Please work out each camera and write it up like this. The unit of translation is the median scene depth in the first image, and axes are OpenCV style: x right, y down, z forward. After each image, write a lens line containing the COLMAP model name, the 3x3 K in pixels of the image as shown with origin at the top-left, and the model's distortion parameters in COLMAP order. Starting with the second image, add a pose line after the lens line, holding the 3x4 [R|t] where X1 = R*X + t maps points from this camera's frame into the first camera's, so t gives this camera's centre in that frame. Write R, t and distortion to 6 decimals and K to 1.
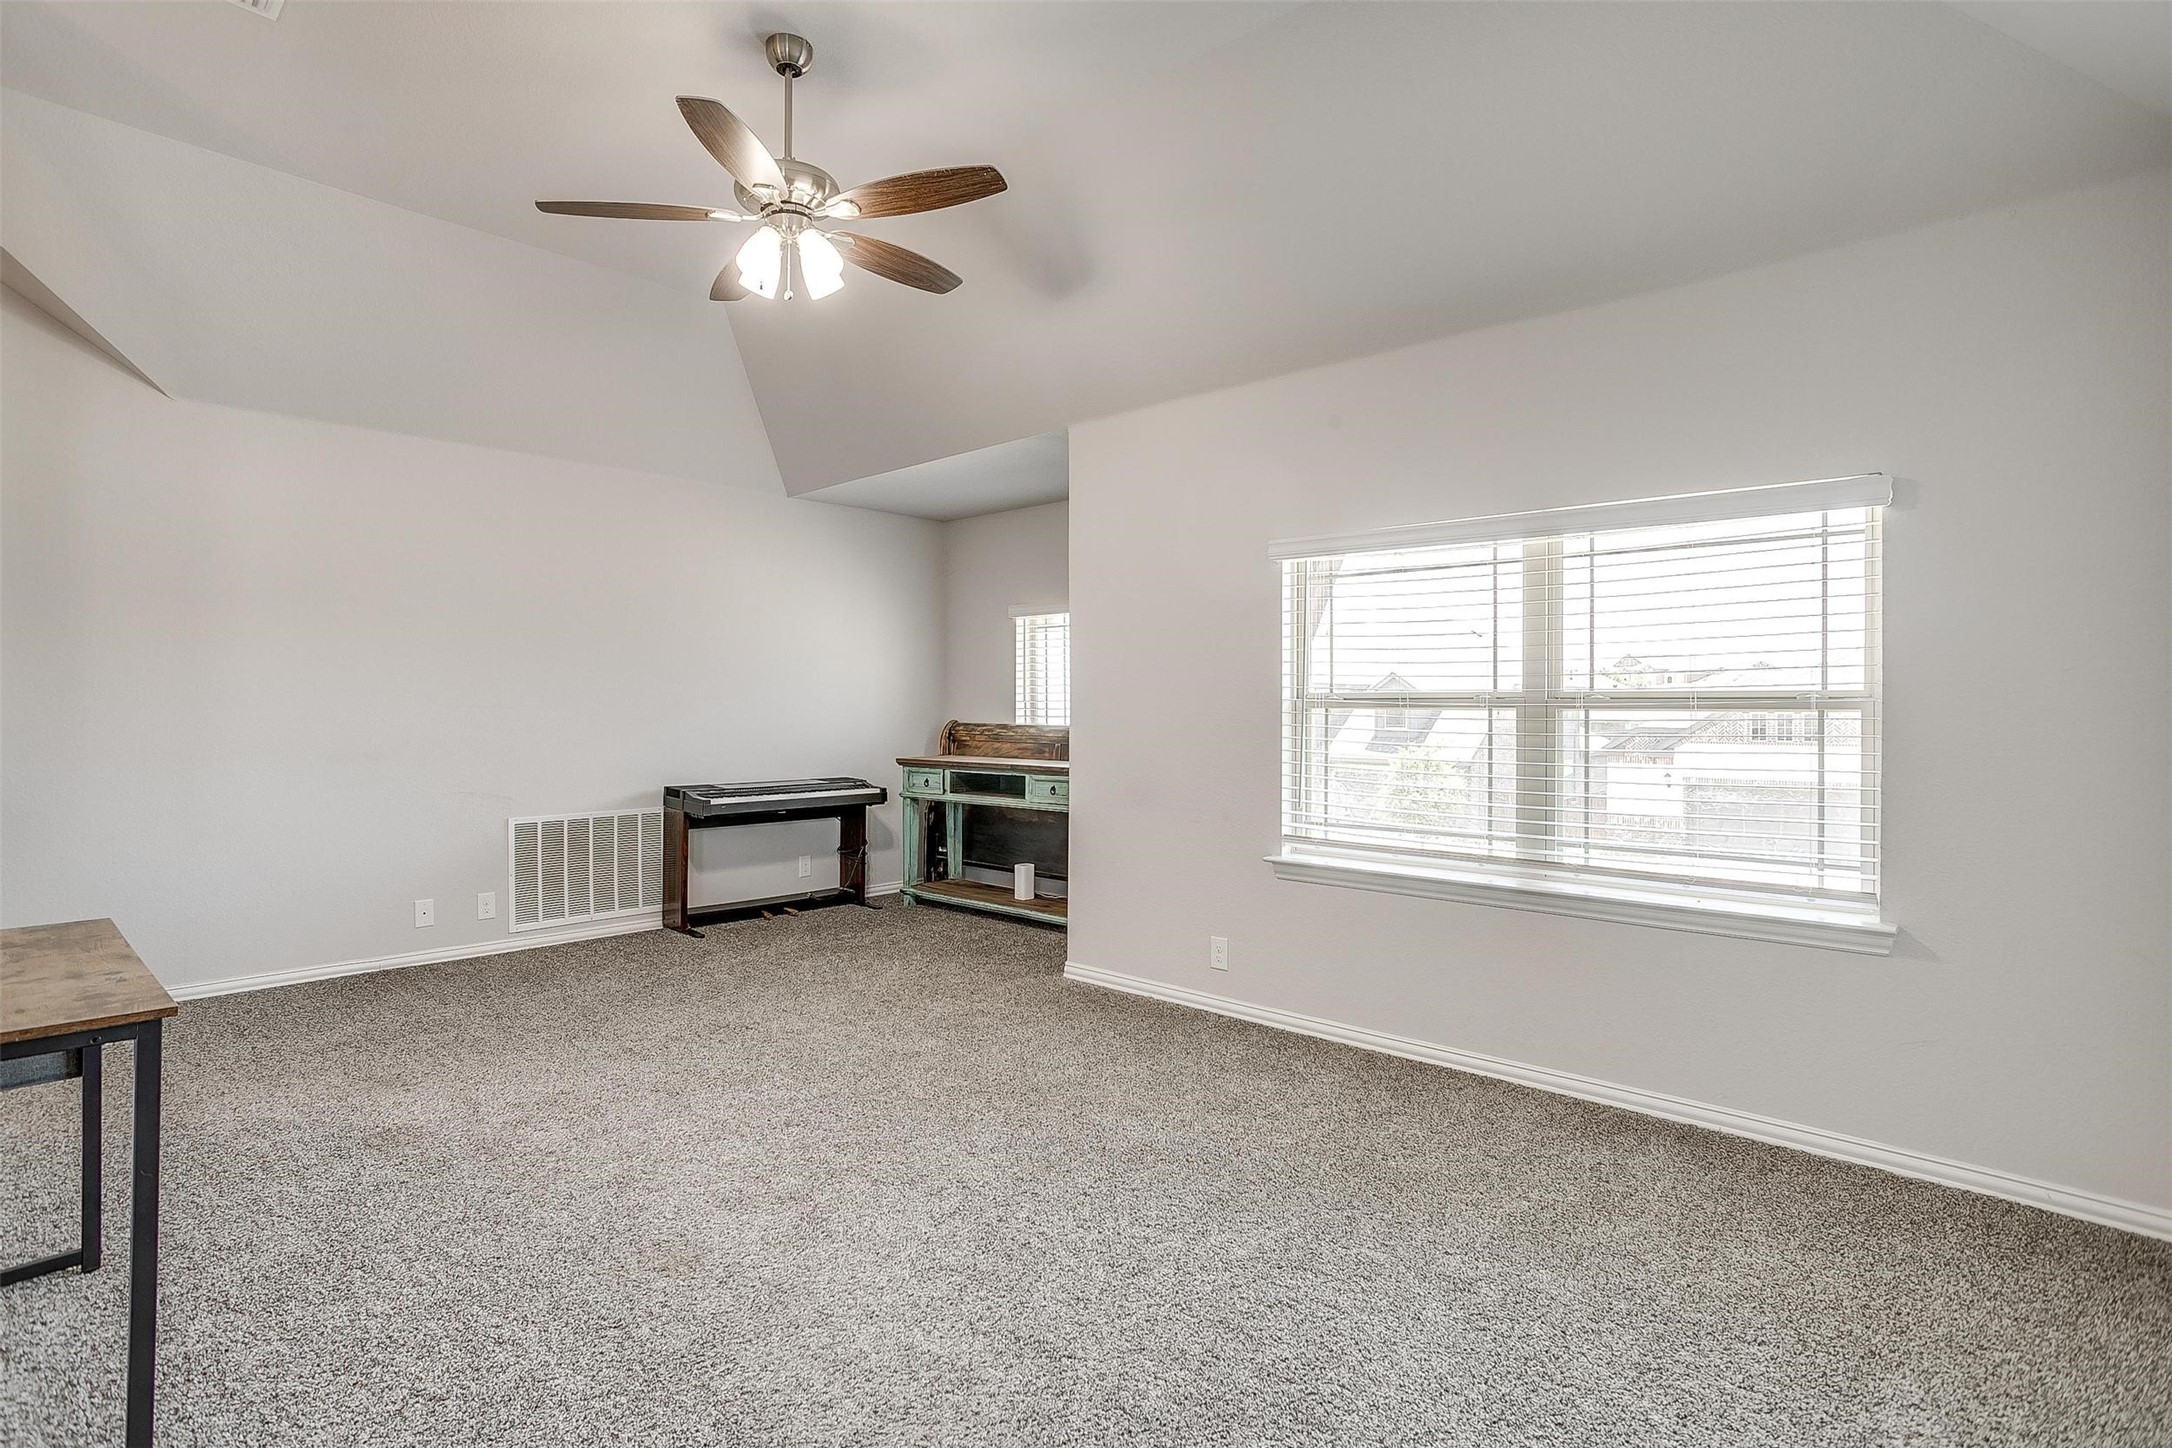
lens RADIAL K [[1059.8, 0, 1071.6], [0, 1059.8, 703.2], [0, 0, 1]] dist [-0.053555, 0.033690]
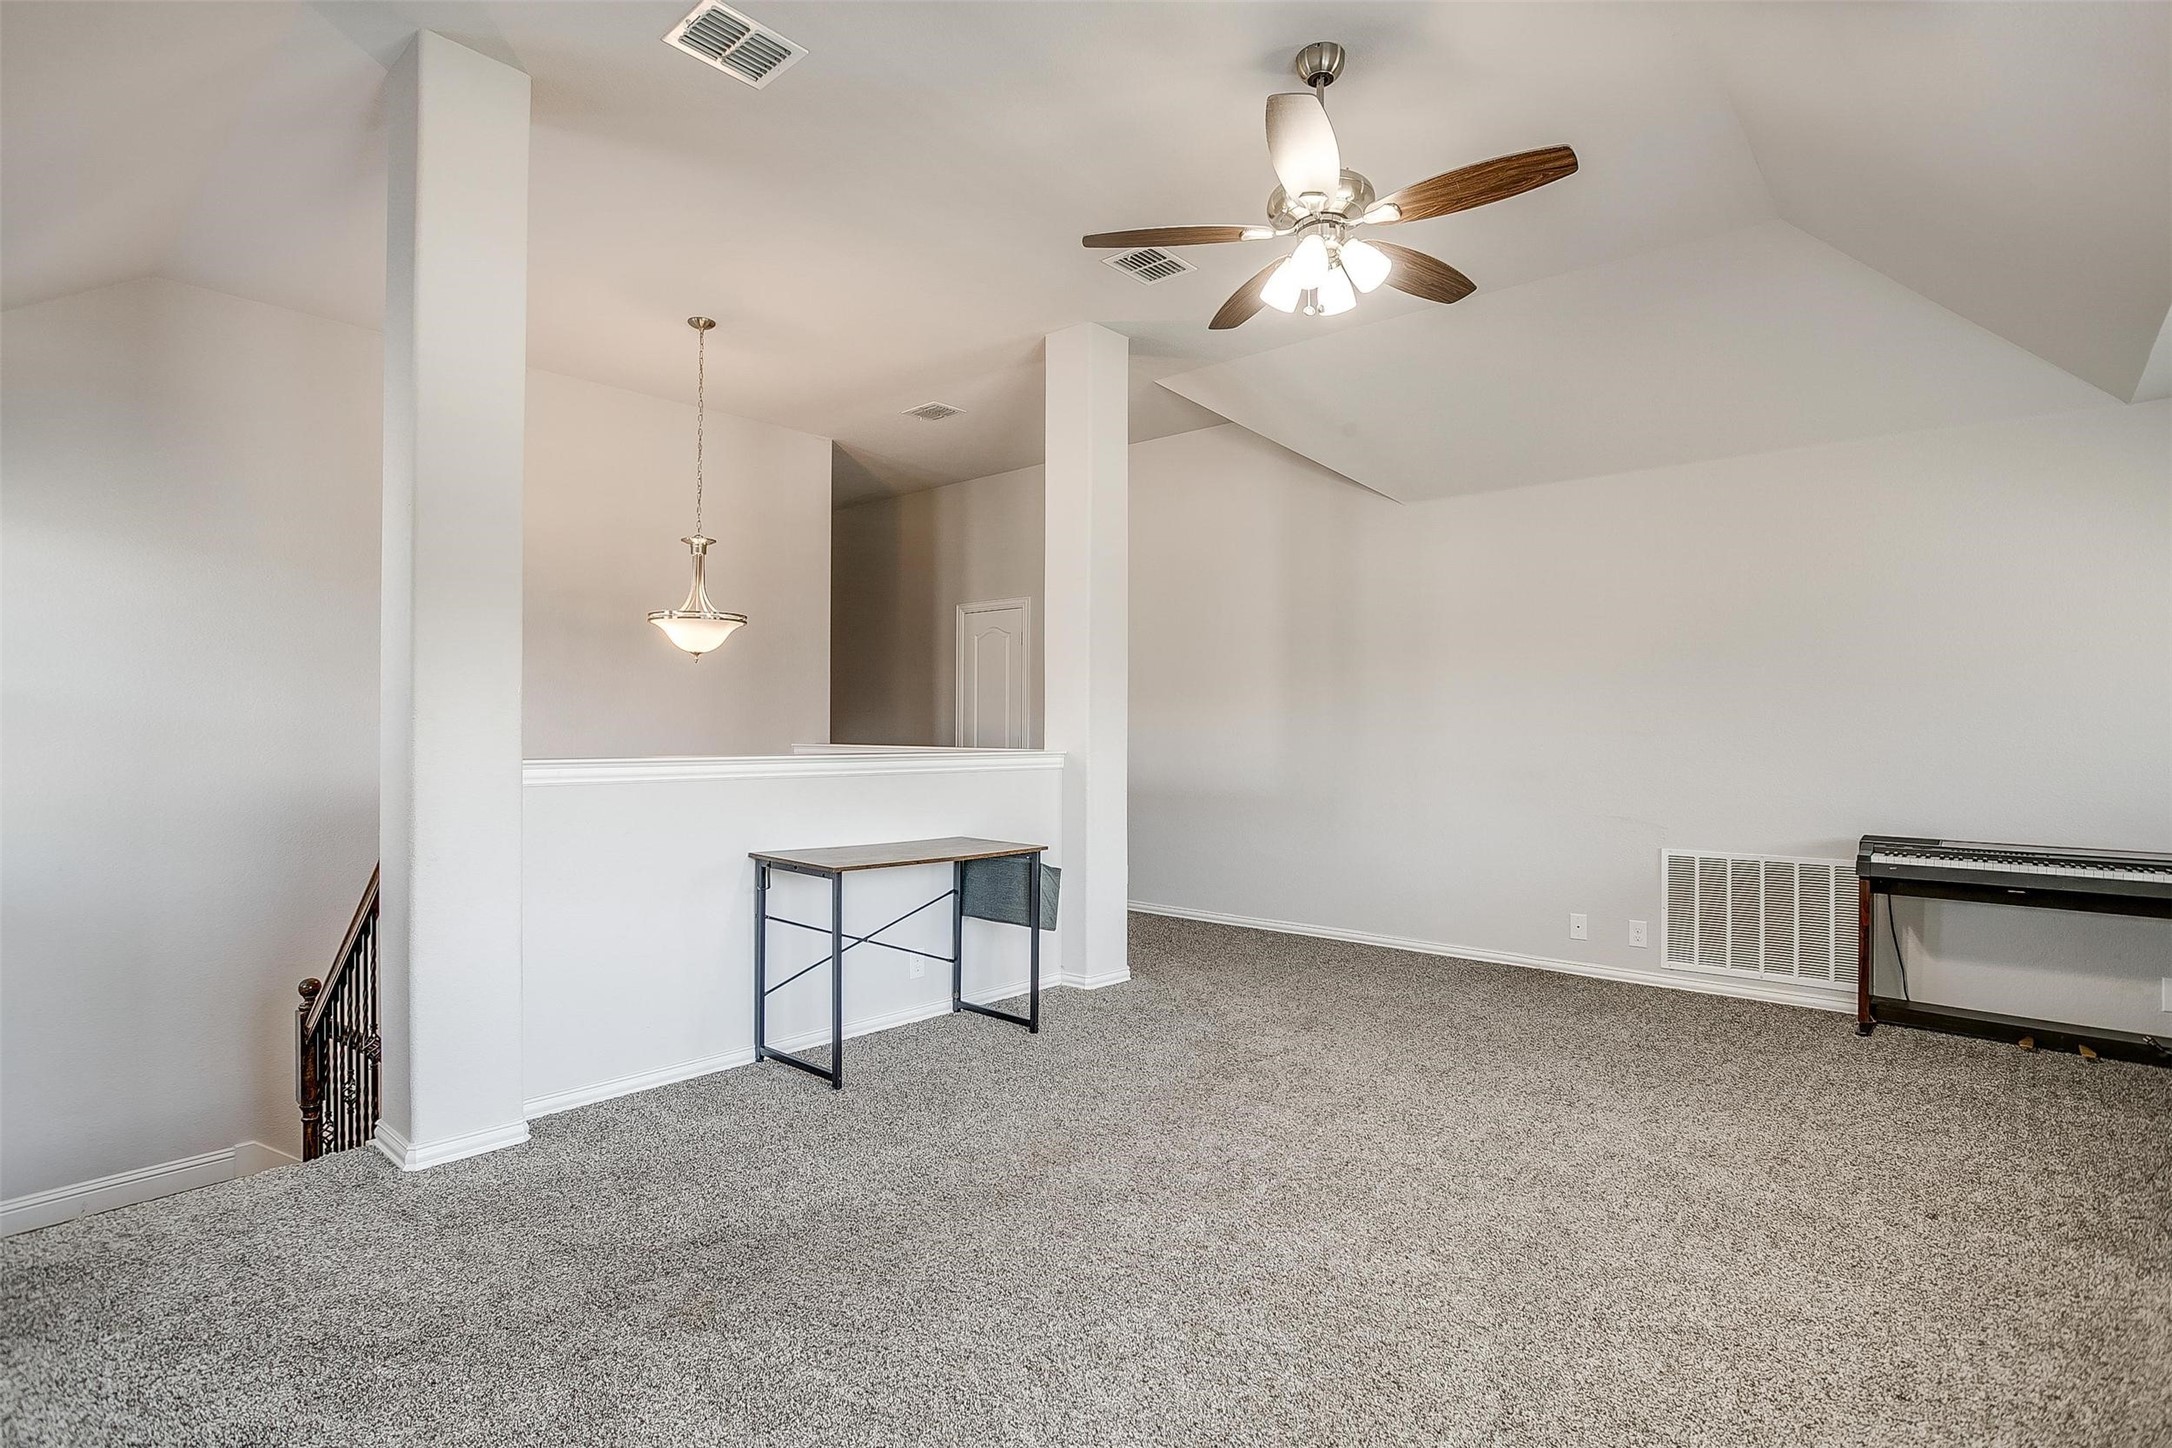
lens RADIAL K [[1059.8, 0, 1071.6], [0, 1059.8, 703.2], [0, 0, 1]] dist [-0.053555, 0.033690]
pose [[0.024827, -0.026565, -0.999339, 0.418197], [0.002931, 0.999645, -0.026501, 0.000038], [0.999687, -0.002271, 0.024896, 0.433270]]
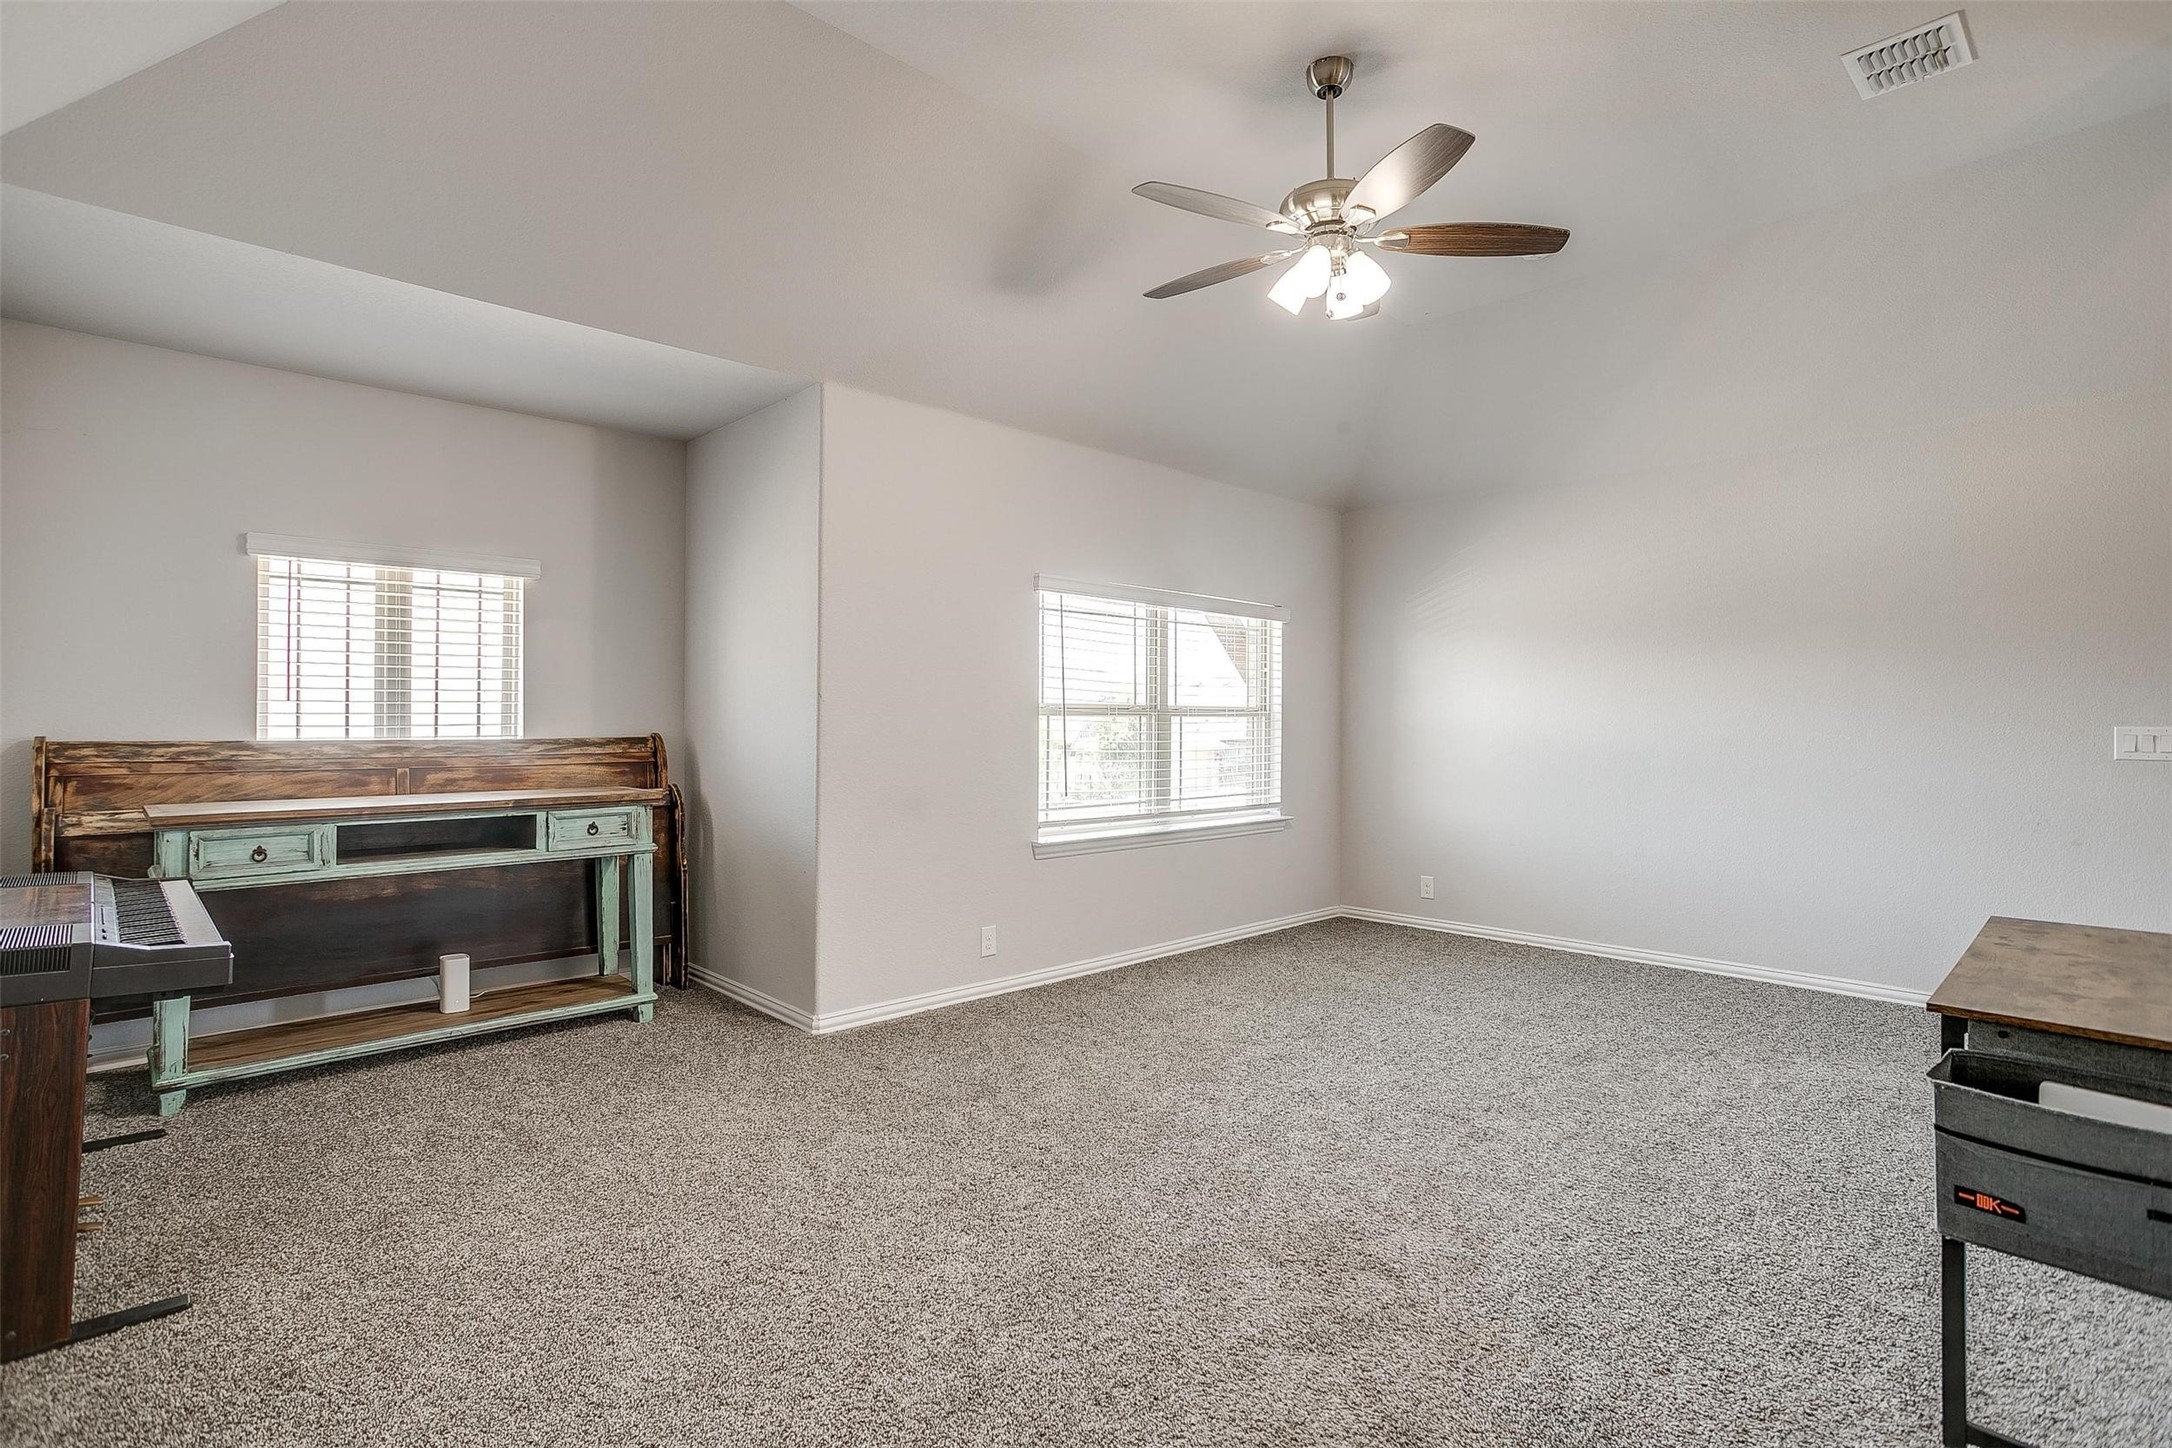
lens RADIAL K [[1059.8, 0, 1071.6], [0, 1059.8, 703.2], [0, 0, 1]] dist [-0.053555, 0.033690]
pose [[0.062587, 0.003284, 0.998034, -0.776548], [-0.013240, 0.999909, -0.002460, -0.005567], [-0.997952, -0.013060, 0.062625, 0.701355]]
